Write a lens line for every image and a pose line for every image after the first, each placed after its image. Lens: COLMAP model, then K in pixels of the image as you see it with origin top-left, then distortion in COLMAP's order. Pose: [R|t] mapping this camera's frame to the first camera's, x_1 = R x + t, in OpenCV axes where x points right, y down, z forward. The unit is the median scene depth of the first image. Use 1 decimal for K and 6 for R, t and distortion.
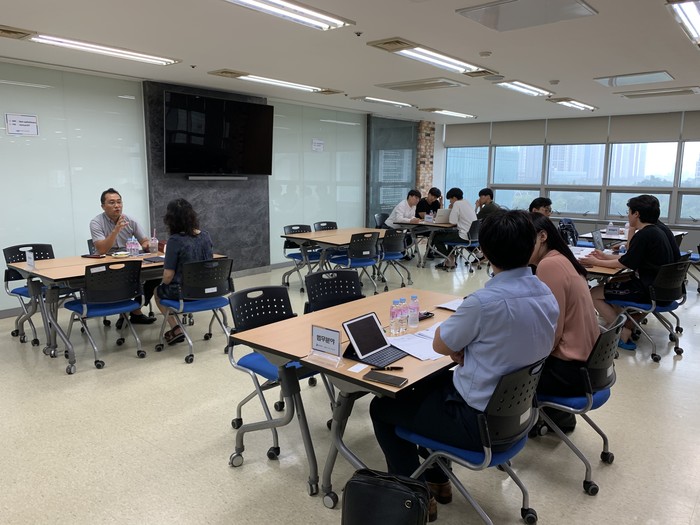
lens RADIAL K [[560.8, 0, 350.0], [0, 560.8, 262.5], [0, 0, 1]] dist [-0.005485, -0.000497]
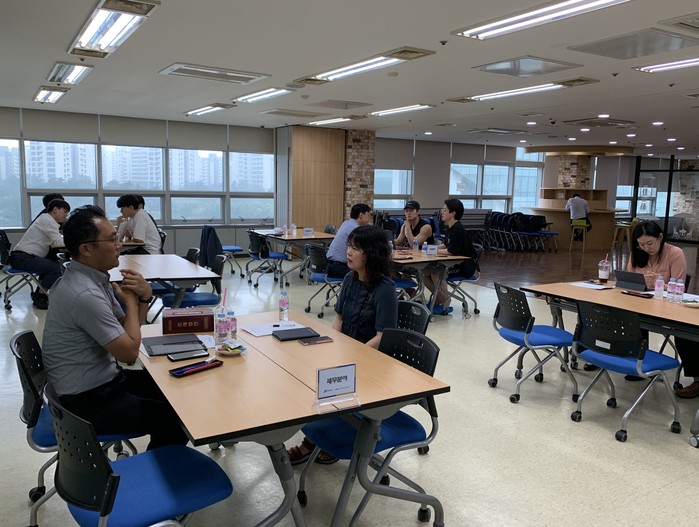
lens RADIAL K [[587.3, 0, 349.5], [0, 587.3, 263.5], [0, 0, 1]] dist [0.106737, 0.000367]
pose [[0.372052, -0.126166, 0.919597, -0.456403], [0.133591, 0.987683, 0.081459, -0.057766], [-0.918548, 0.092543, 0.384324, 0.343107]]
